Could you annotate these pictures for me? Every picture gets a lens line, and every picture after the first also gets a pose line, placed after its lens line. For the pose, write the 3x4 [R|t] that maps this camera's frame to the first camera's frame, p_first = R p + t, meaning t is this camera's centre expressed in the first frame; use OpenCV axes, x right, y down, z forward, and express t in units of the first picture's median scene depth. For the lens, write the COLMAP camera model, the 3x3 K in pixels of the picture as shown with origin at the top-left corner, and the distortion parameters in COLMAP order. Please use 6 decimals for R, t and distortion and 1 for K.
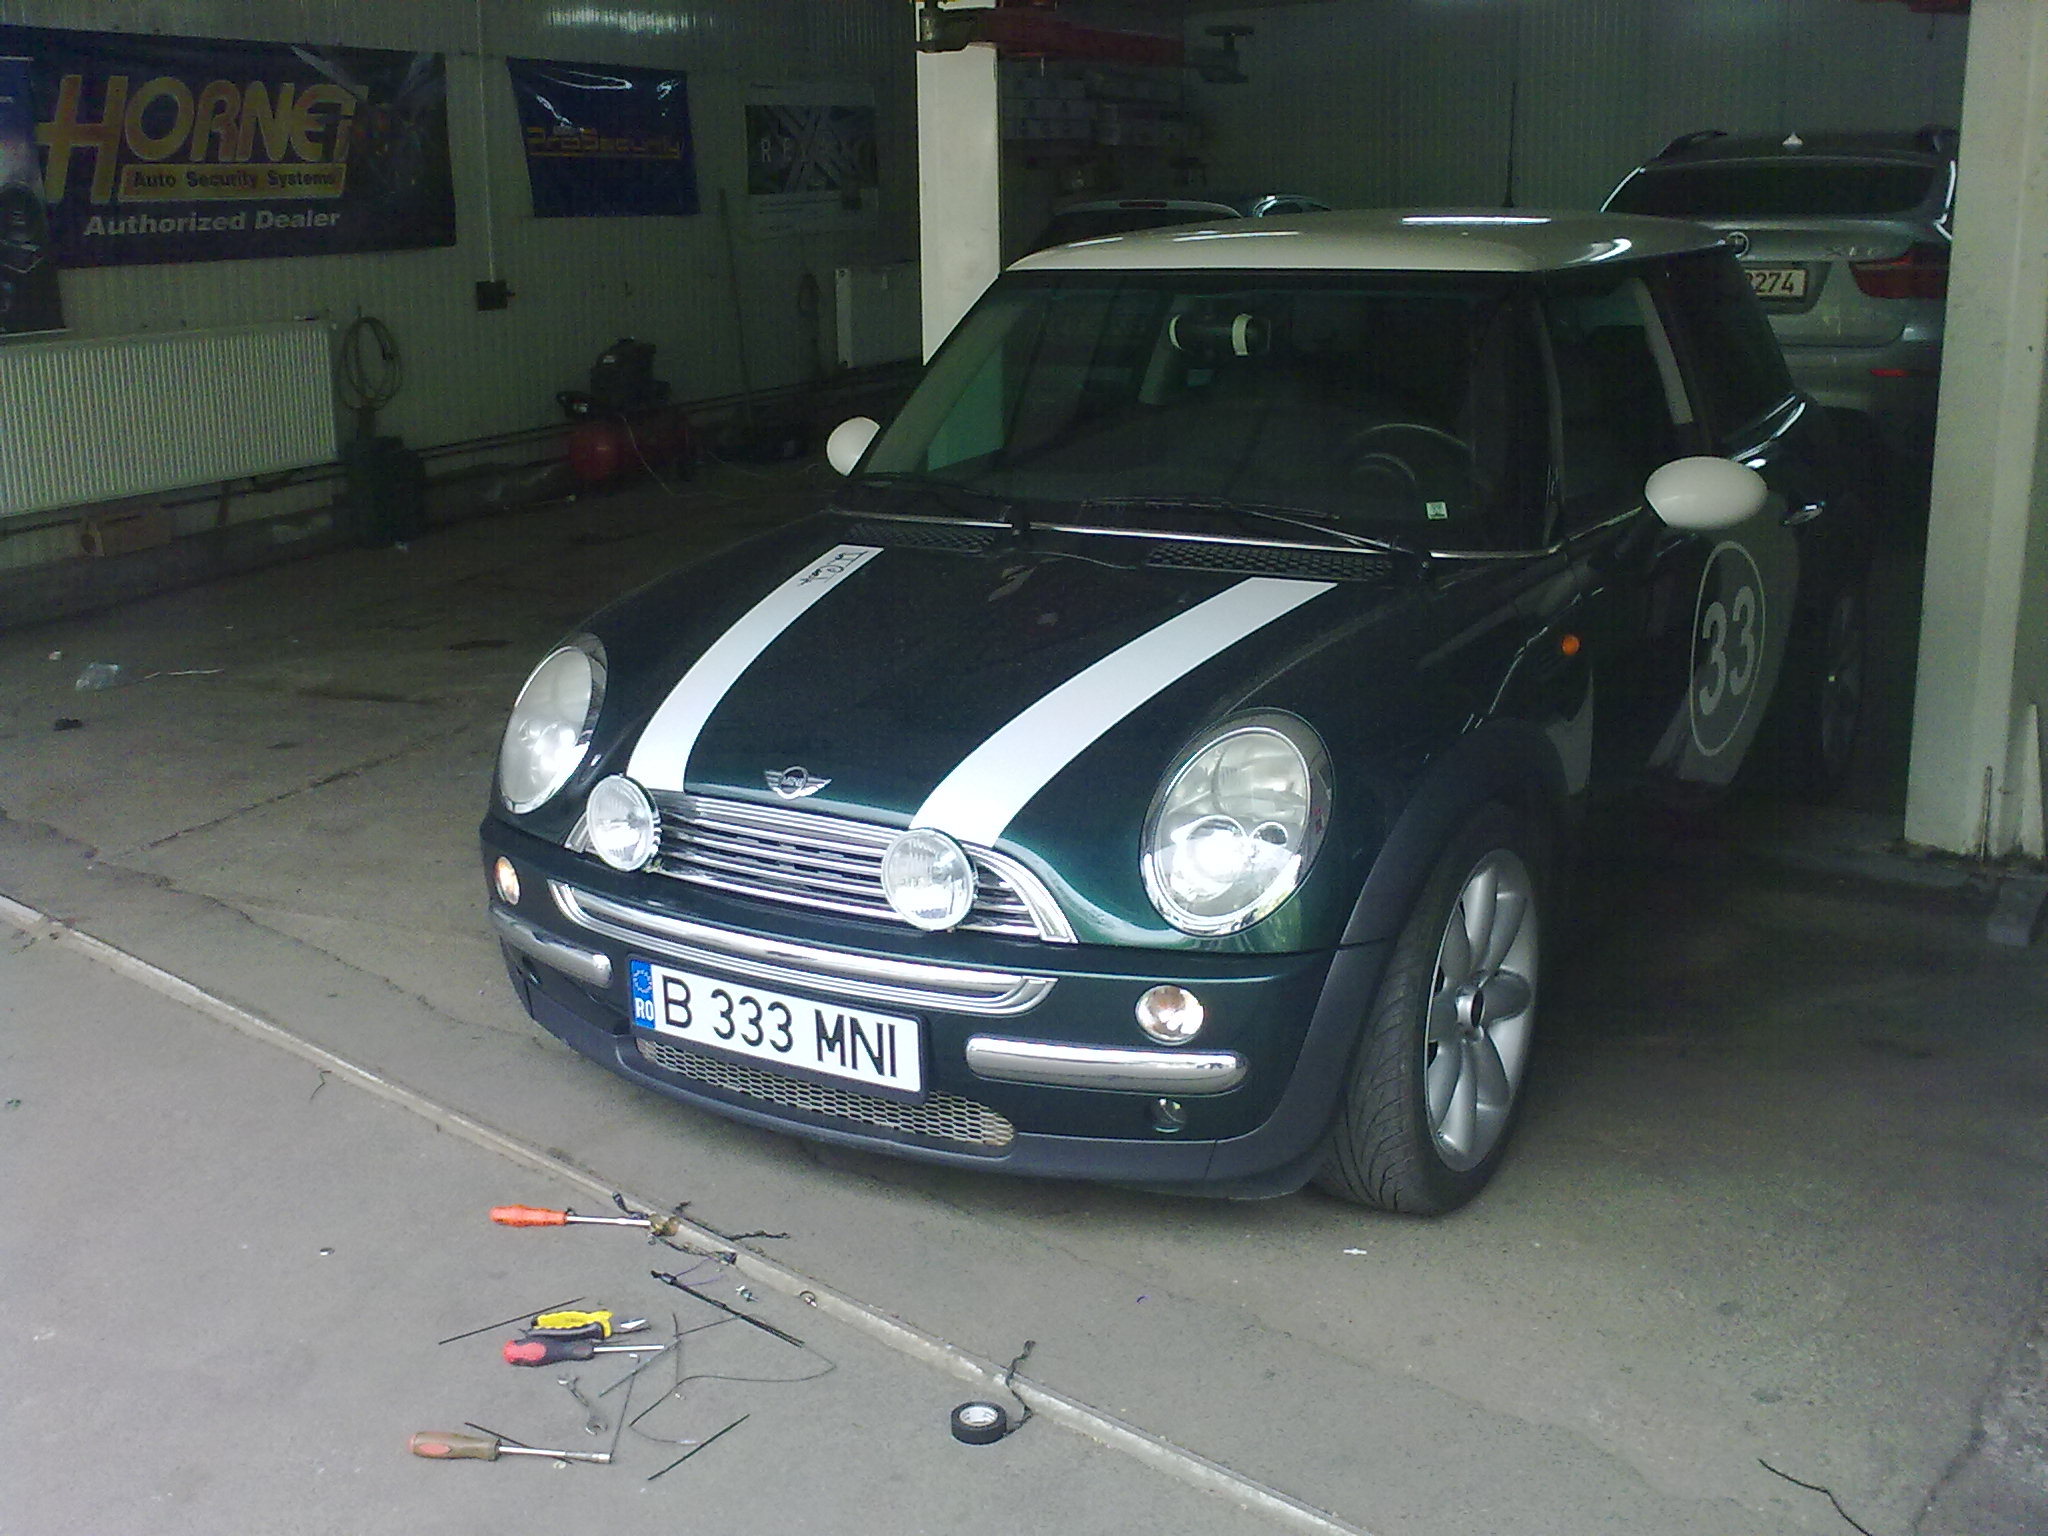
lens RADIAL K [[2256.6, 0, 1103.9], [0, 2256.6, 771.7], [0, 0, 1]] dist [-0.064237, 0.011388]
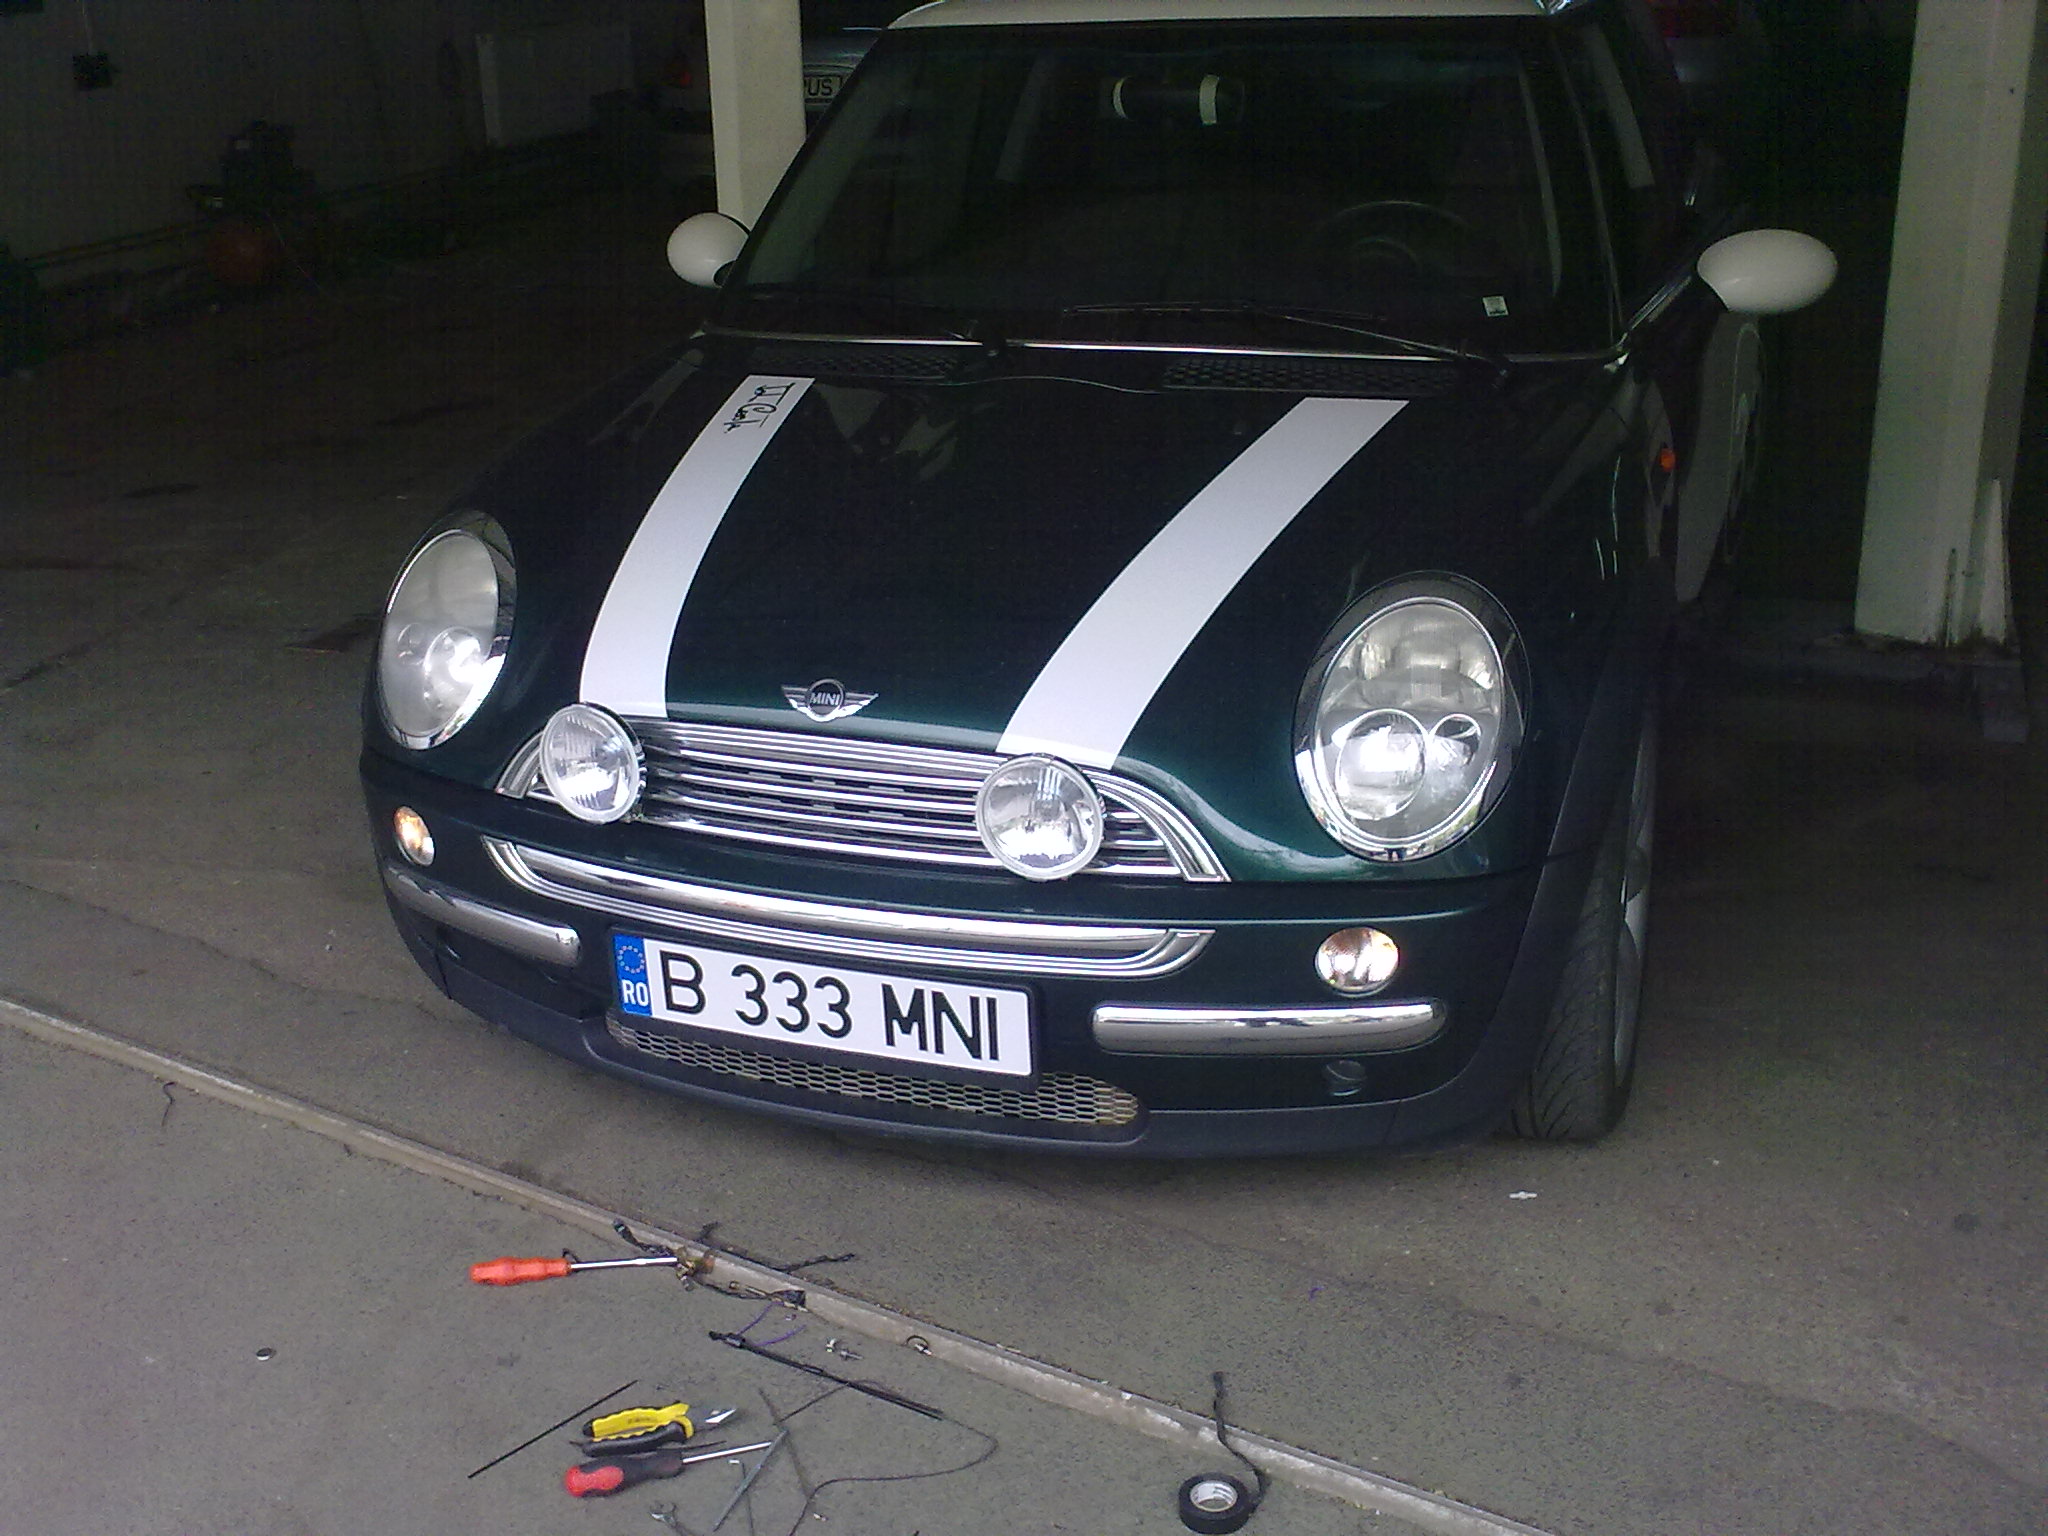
lens RADIAL K [[2207.7, 0, 1111.0], [0, 2207.7, 771.0], [0, 0, 1]] dist [-0.098722, 0.195626]
pose [[0.980175, -0.080779, 0.180921, -0.180629], [0.060679, 0.991625, 0.114007, -0.051712], [-0.188615, -0.100769, 0.976867, 0.230059]]
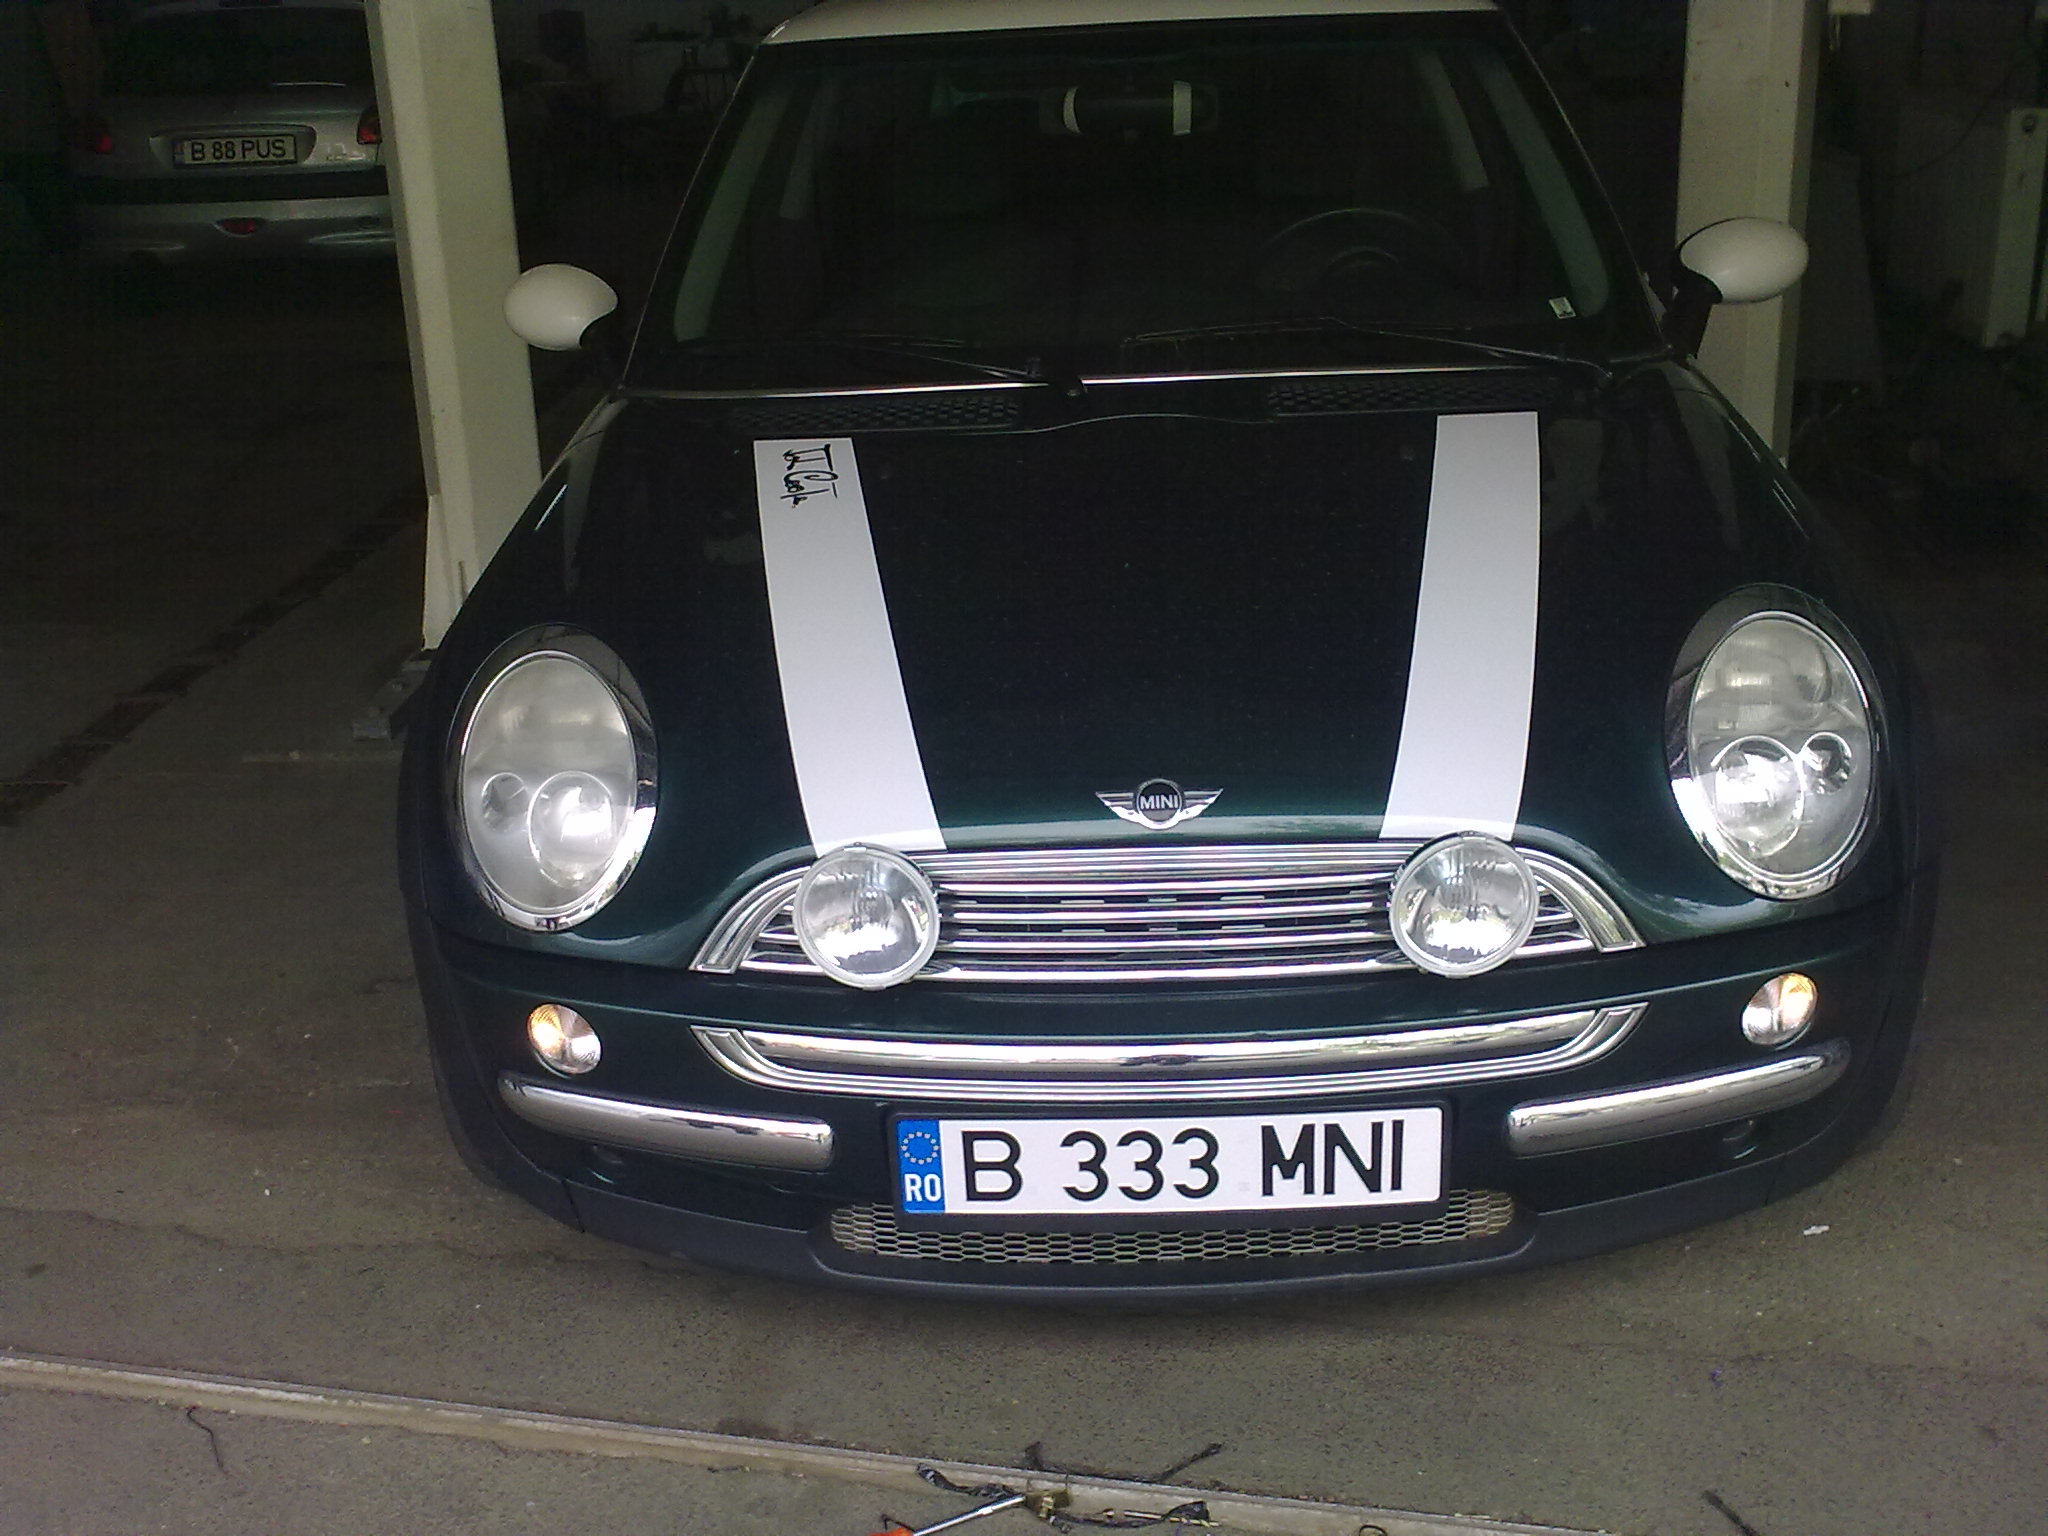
lens RADIAL K [[2181.8, 0, 1075.9], [0, 2181.8, 765.6], [0, 0, 1]] dist [-0.130511, 0.327547]
pose [[0.865967, -0.190182, 0.462527, -0.449708], [0.149351, 0.981010, 0.123749, -0.087979], [-0.477279, -0.038084, 0.877926, 0.451157]]
